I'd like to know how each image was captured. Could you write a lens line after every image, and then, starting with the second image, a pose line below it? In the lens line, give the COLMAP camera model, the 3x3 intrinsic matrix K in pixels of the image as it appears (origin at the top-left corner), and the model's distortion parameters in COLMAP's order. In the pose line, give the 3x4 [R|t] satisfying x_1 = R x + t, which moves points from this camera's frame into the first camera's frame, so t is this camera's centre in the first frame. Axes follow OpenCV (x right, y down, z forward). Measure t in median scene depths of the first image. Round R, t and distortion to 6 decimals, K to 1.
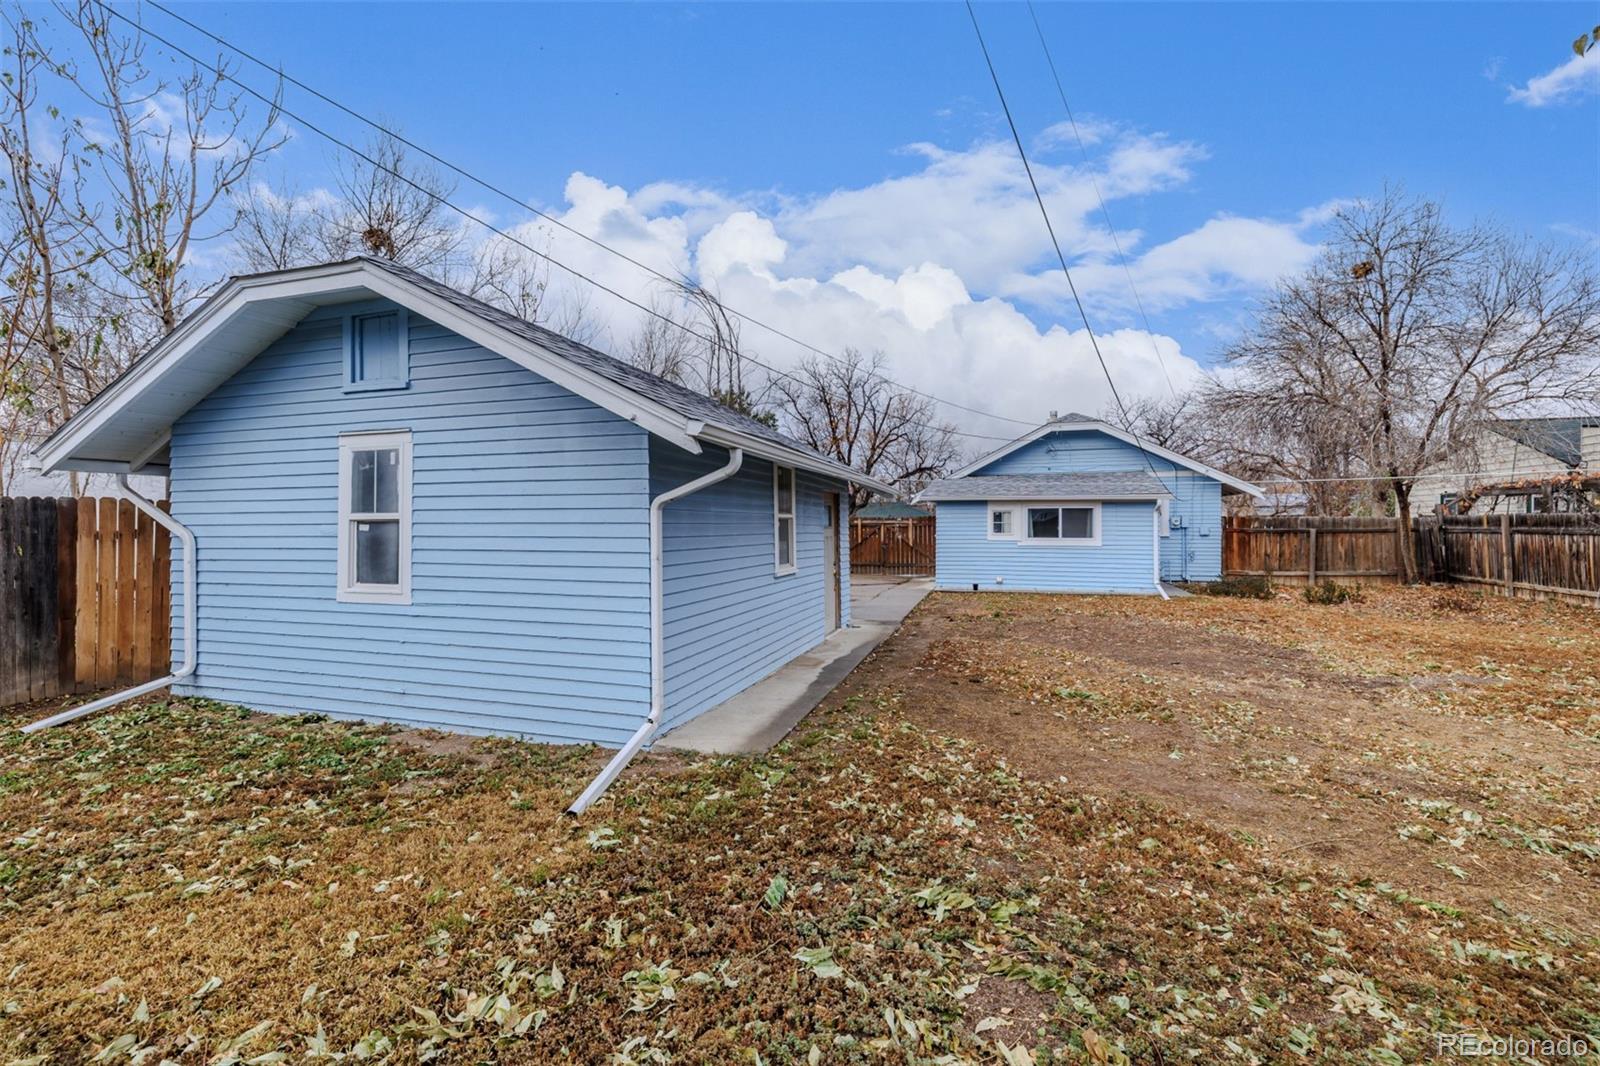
lens RADIAL K [[683.1, 0, 797.5], [0, 683.1, 521.7], [0, 0, 1]] dist [0.006720, -0.000035]
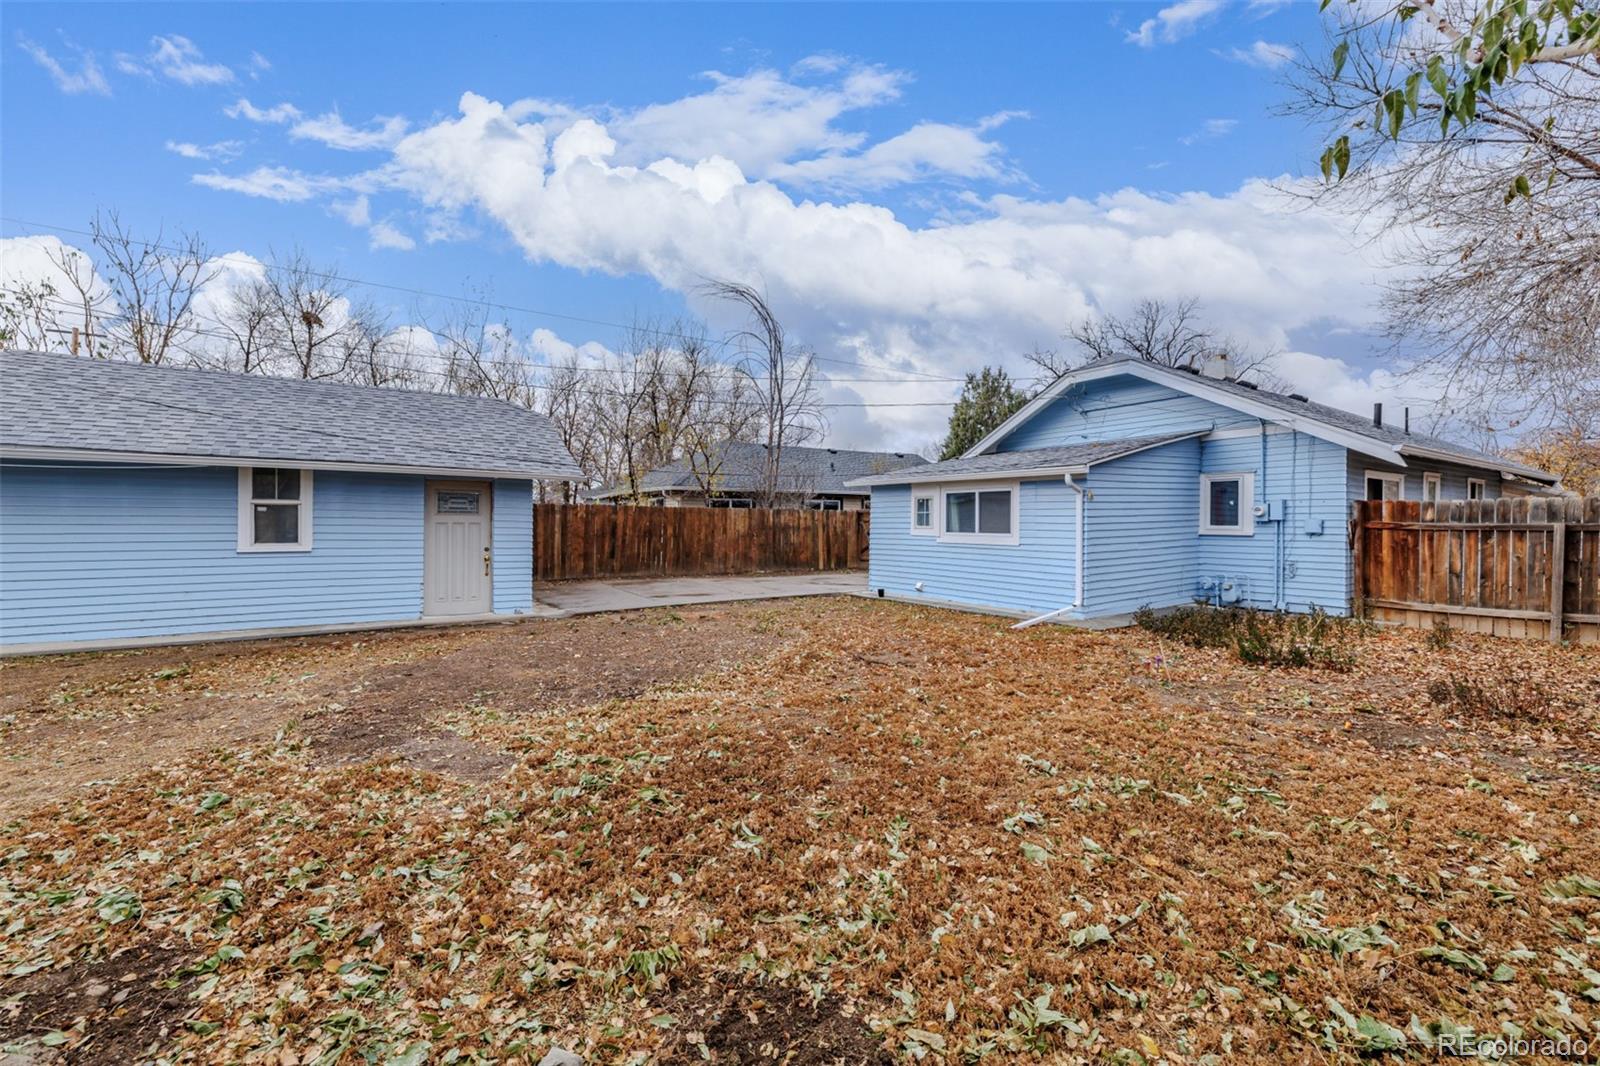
lens RADIAL K [[683.1, 0, 811.9], [0, 683.1, 524.3], [0, 0, 1]] dist [0.006720, -0.000035]
pose [[0.784448, 0.007871, -0.620145, 0.786389], [-0.004364, 0.999965, 0.007171, 0.011693], [0.620180, -0.002920, 0.784454, 0.366579]]
